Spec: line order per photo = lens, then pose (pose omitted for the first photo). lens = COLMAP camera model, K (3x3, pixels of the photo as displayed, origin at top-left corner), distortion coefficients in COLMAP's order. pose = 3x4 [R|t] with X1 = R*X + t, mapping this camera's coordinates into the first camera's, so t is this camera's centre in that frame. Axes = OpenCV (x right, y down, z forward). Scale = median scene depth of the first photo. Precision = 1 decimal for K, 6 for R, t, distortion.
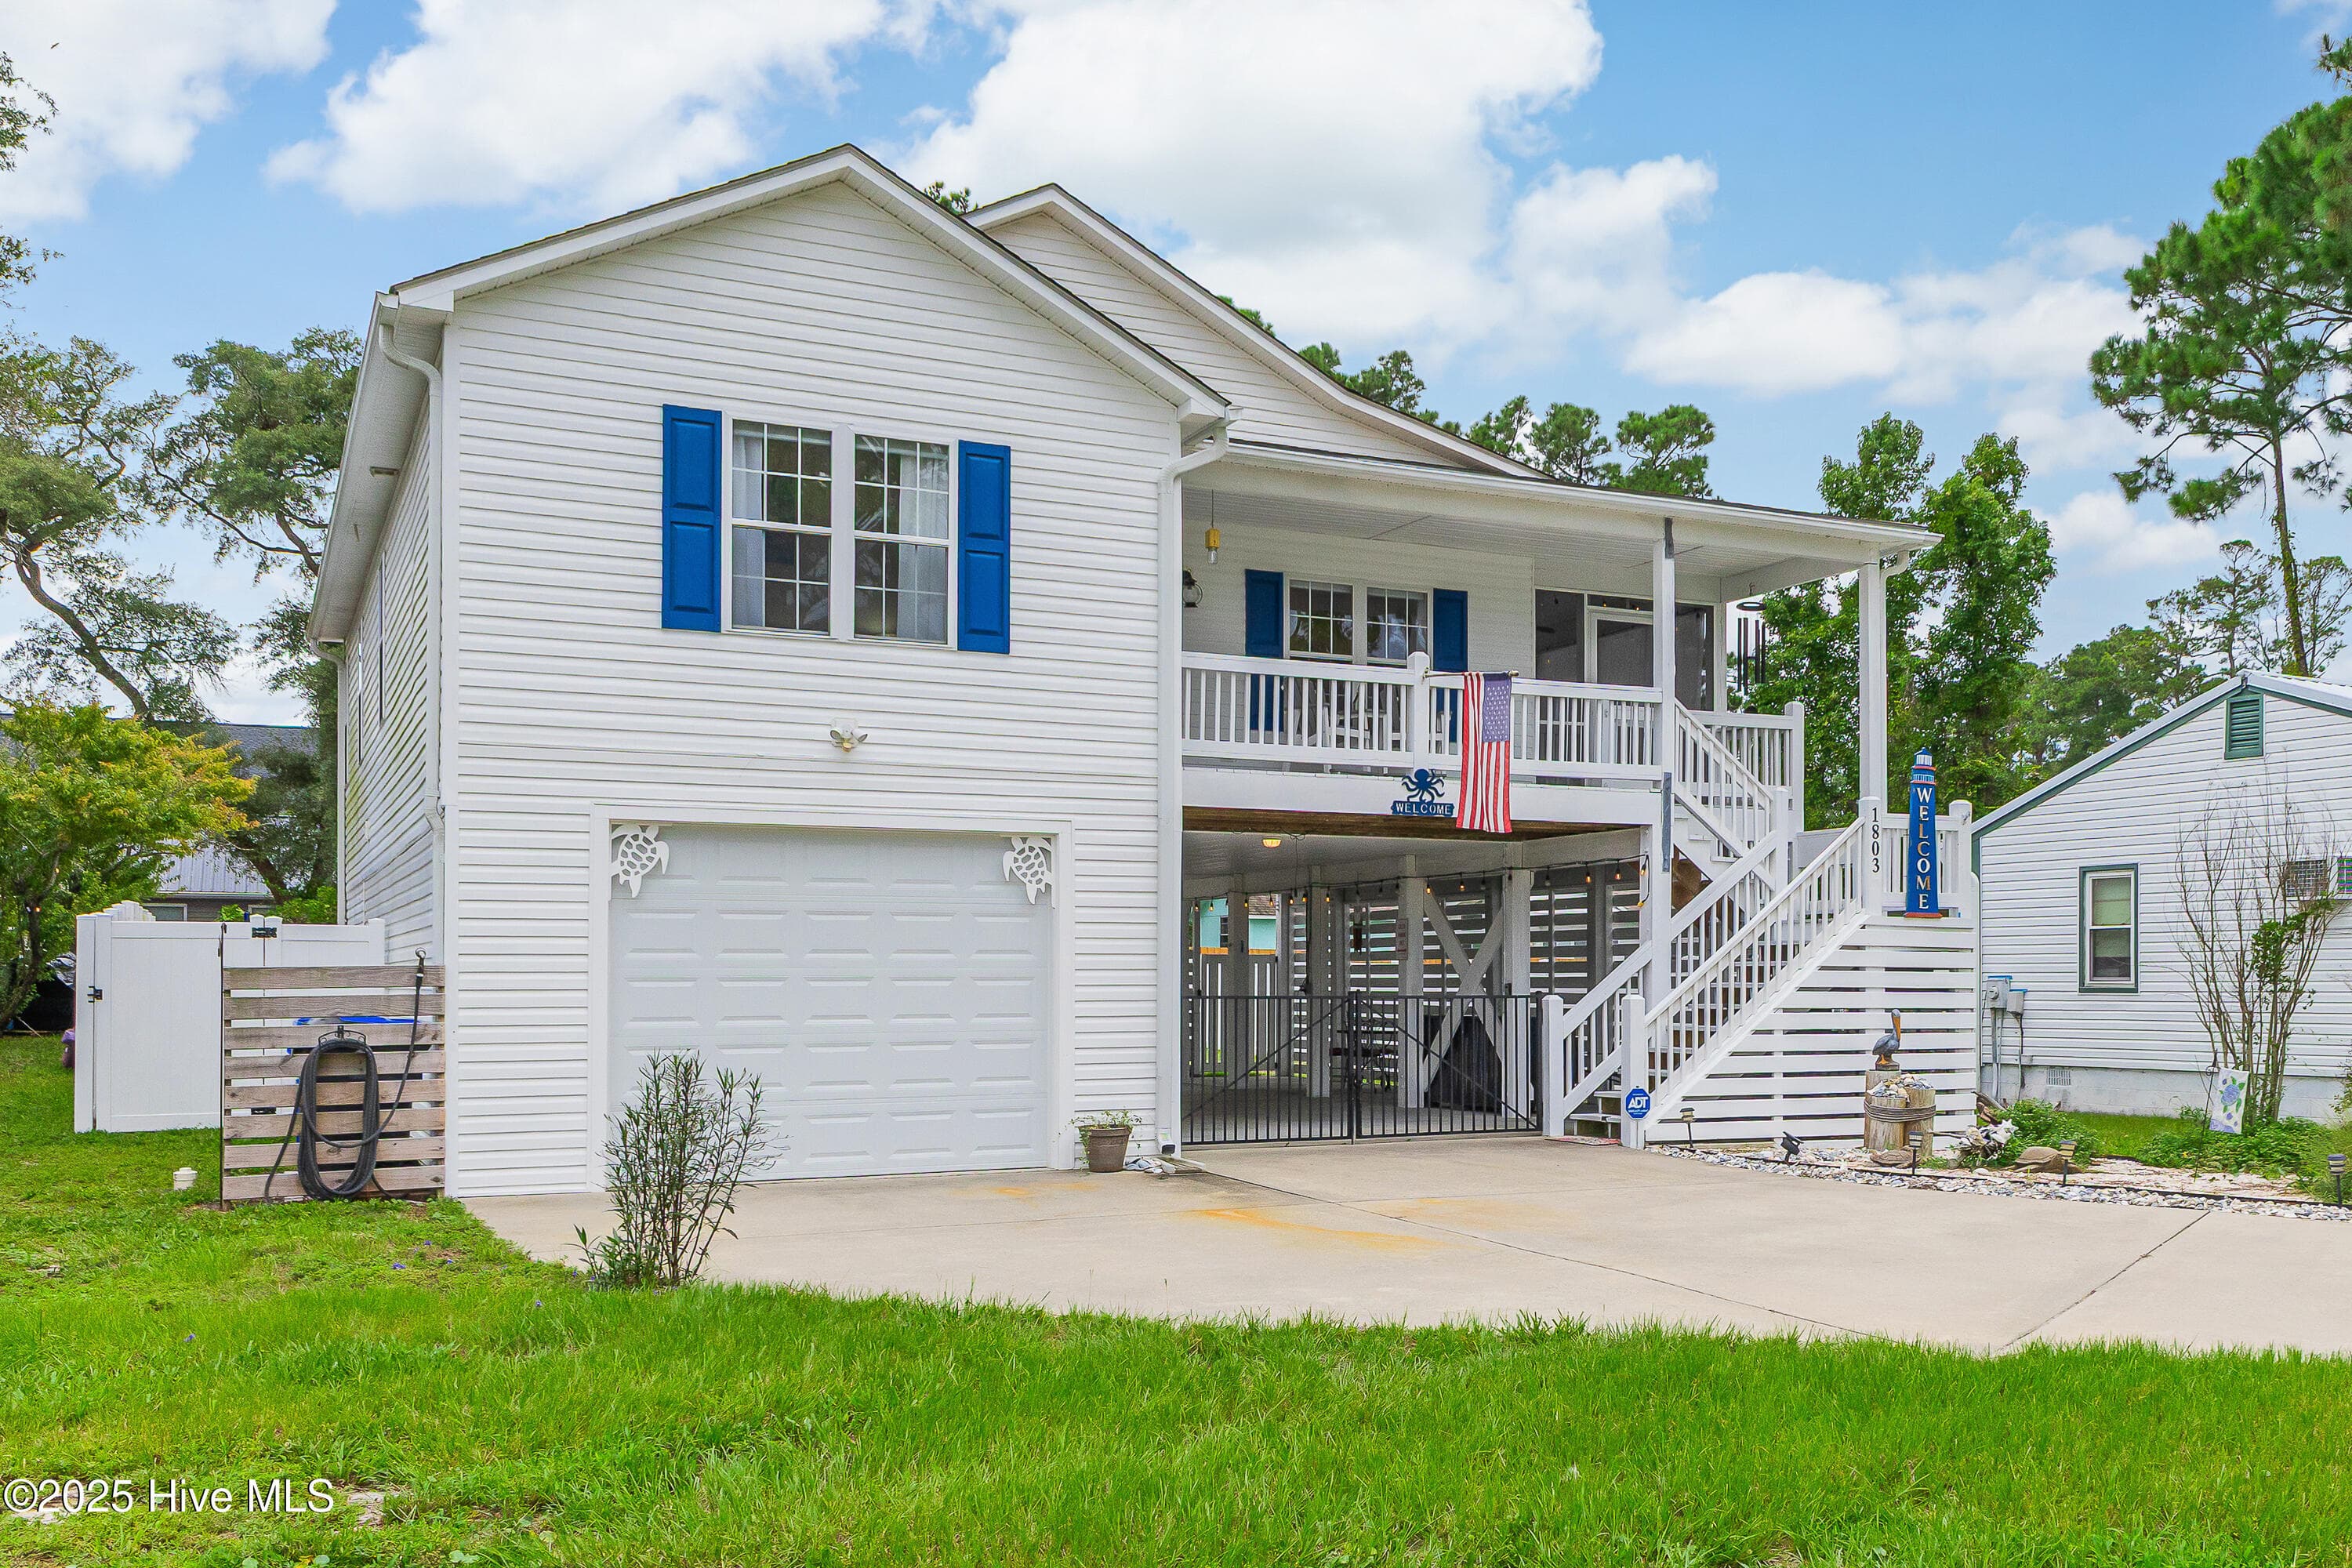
lens RADIAL K [[2186.4, 0, 1388.2], [0, 2186.4, 928.6], [0, 0, 1]] dist [0.013485, 0.001803]
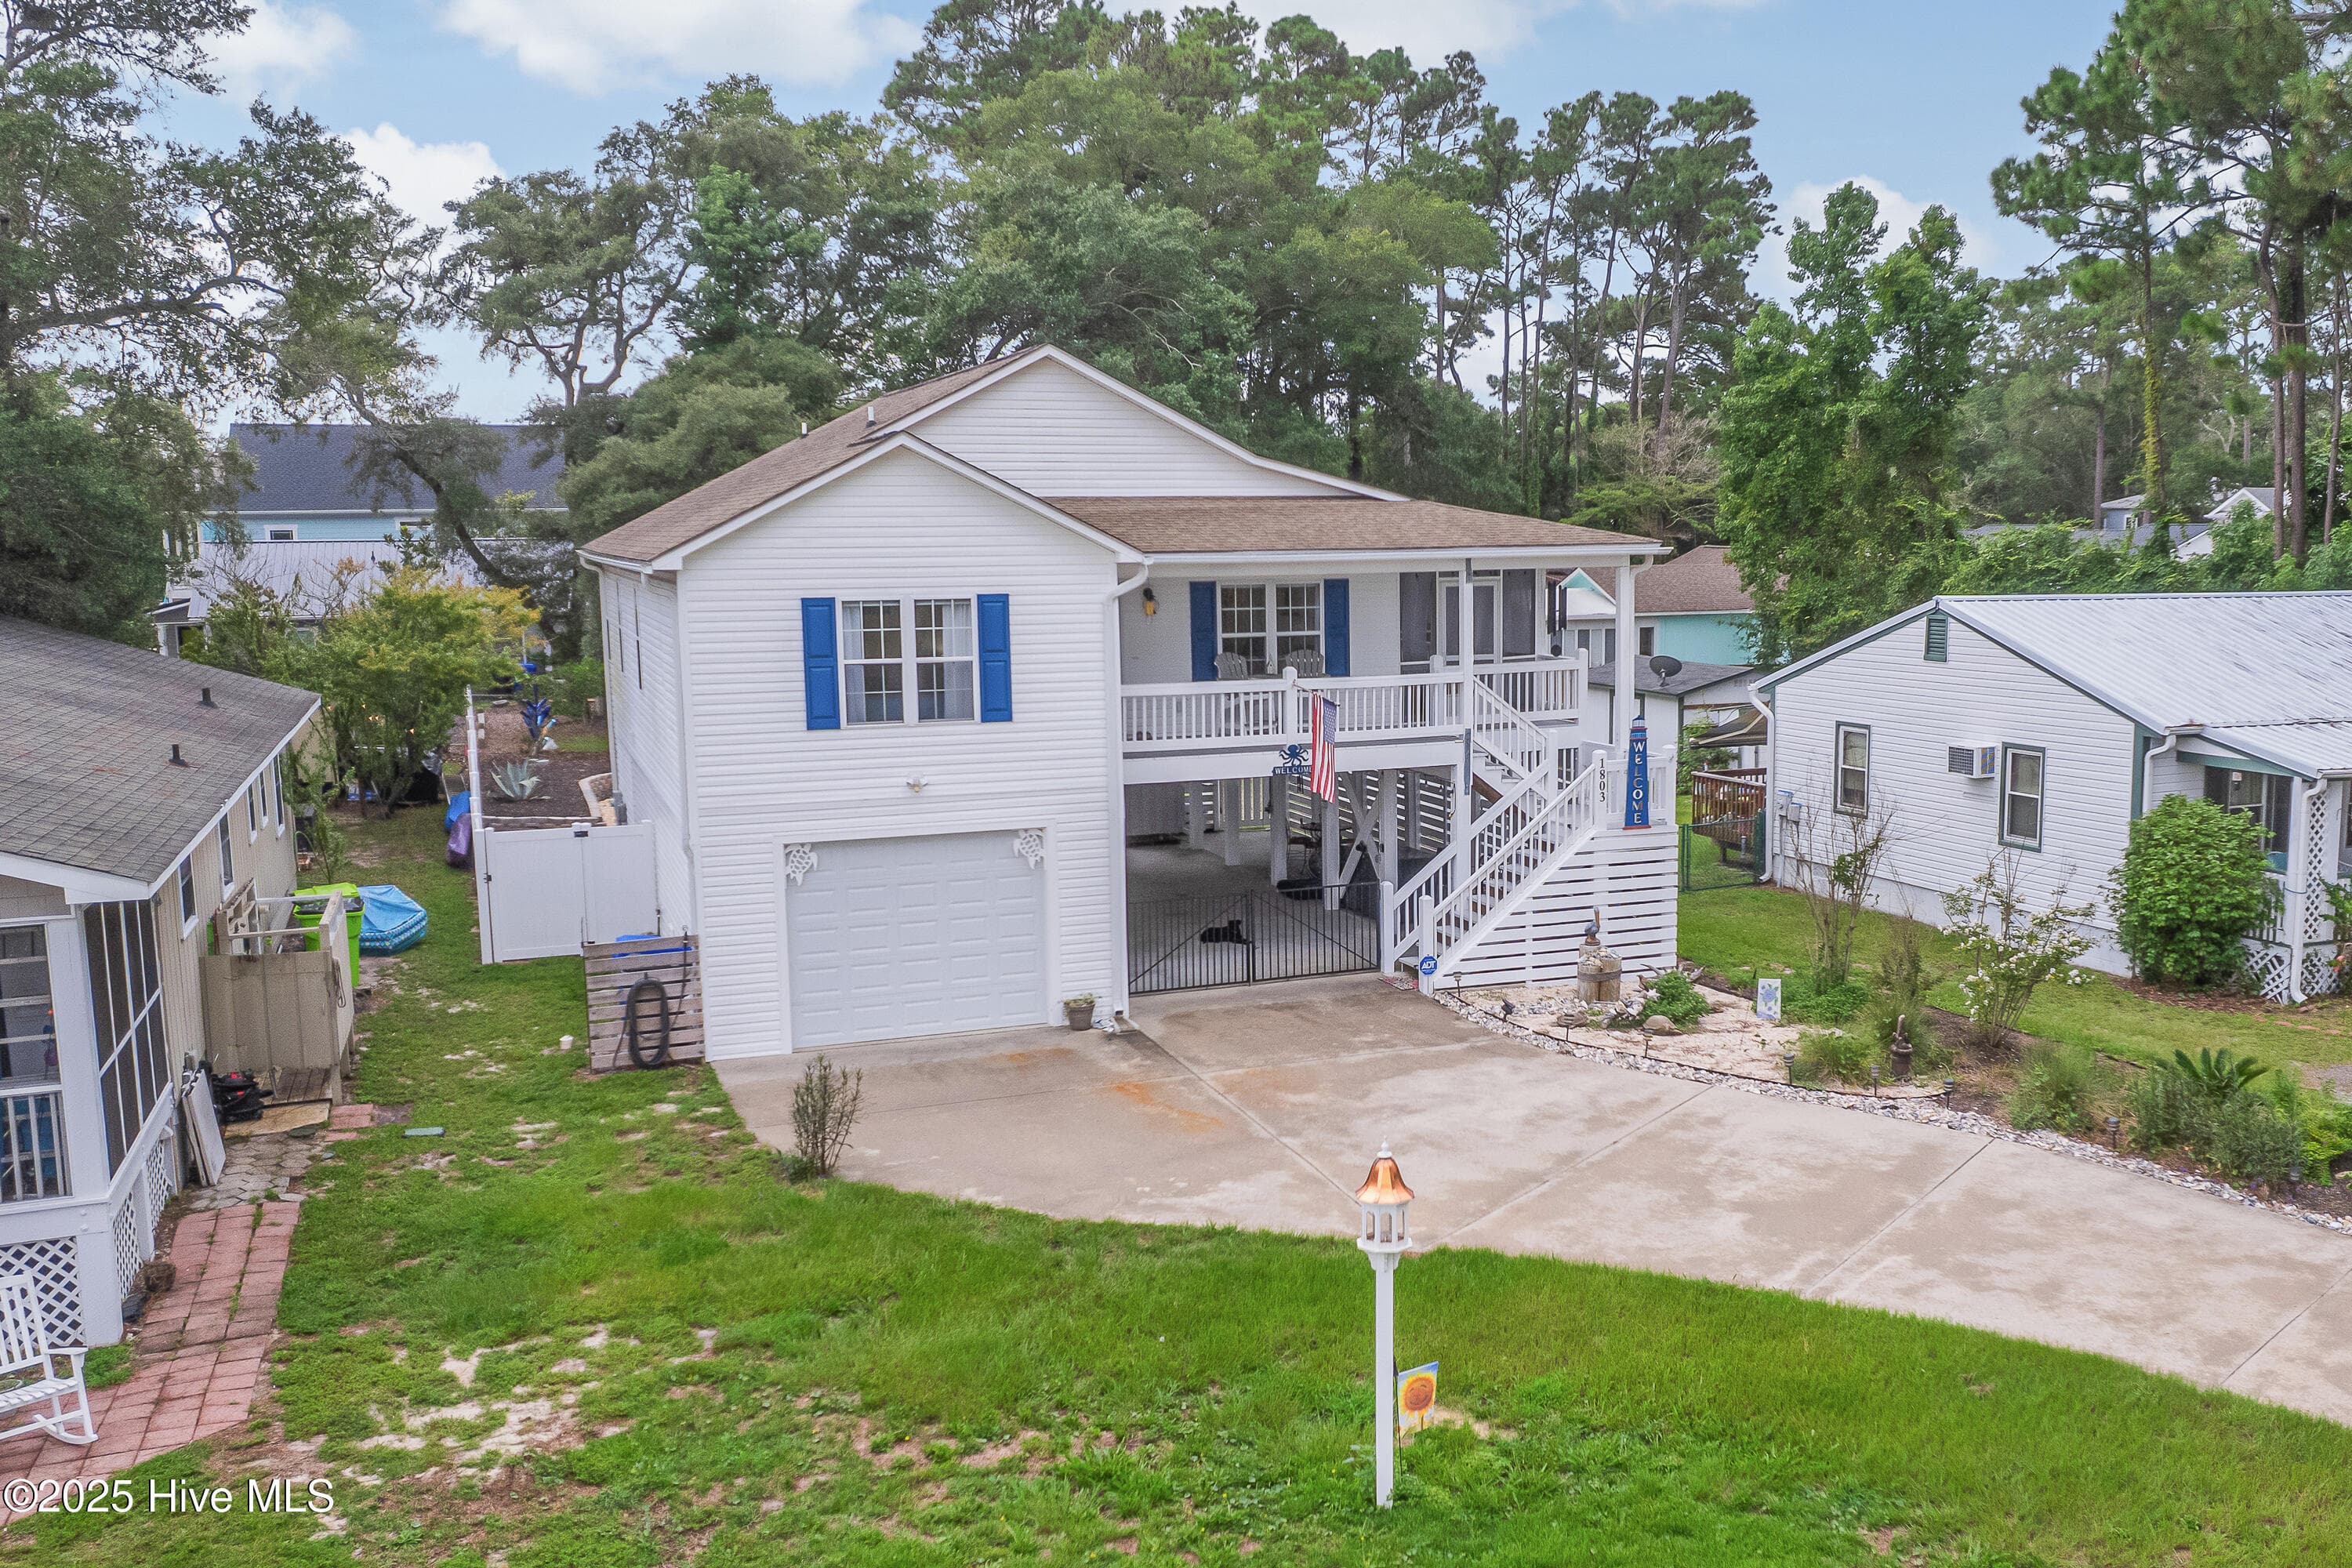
lens RADIAL K [[2120.4, 0, 1273.9], [0, 2120.4, 782.7], [0, 0, 1]] dist [-0.021953, -0.005351]
pose [[0.992375, -0.000883, -0.123253, 0.210926], [0.019275, 0.988784, 0.148104, -0.303532], [0.121739, -0.149351, 0.981261, -0.525892]]
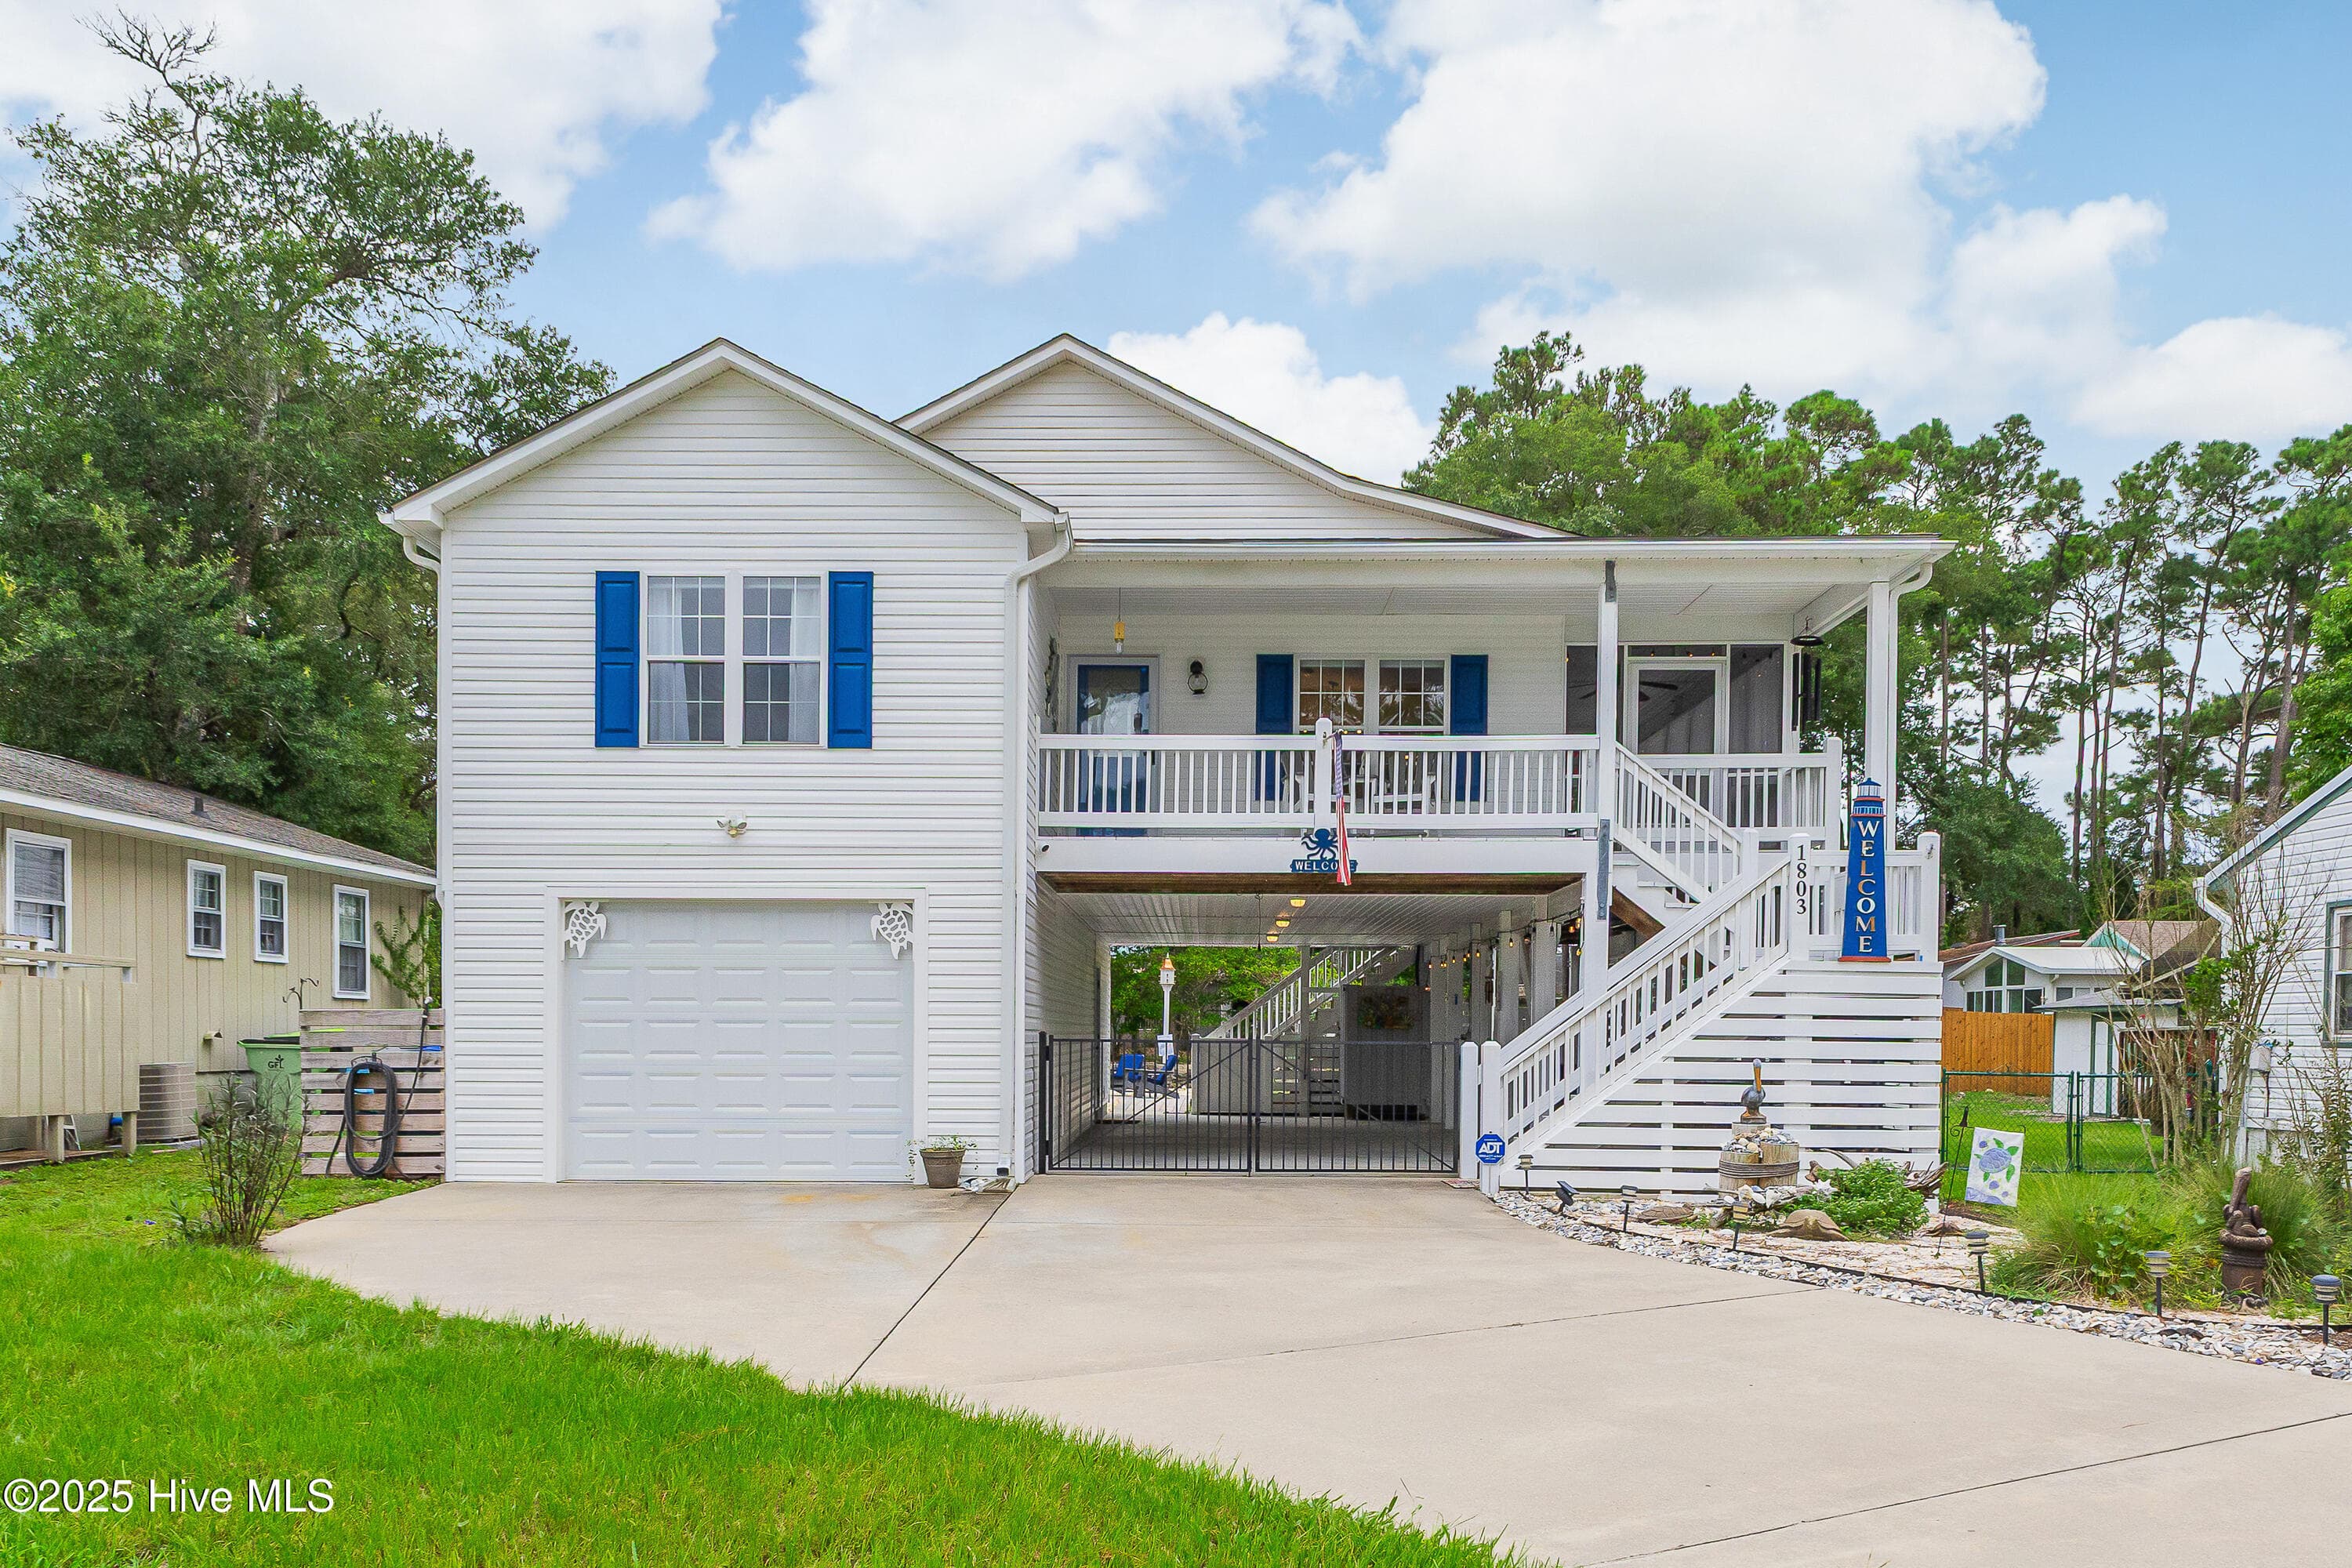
lens RADIAL K [[1860.0, 0, 1128.0], [0, 1860.0, 1050.4], [0, 0, 1]] dist [0.024870, -0.006821]
pose [[0.865066, 0.009888, -0.501560, 0.442938], [0.005729, 0.999546, 0.029586, 0.008714], [0.501625, -0.028467, 0.864617, 0.189116]]
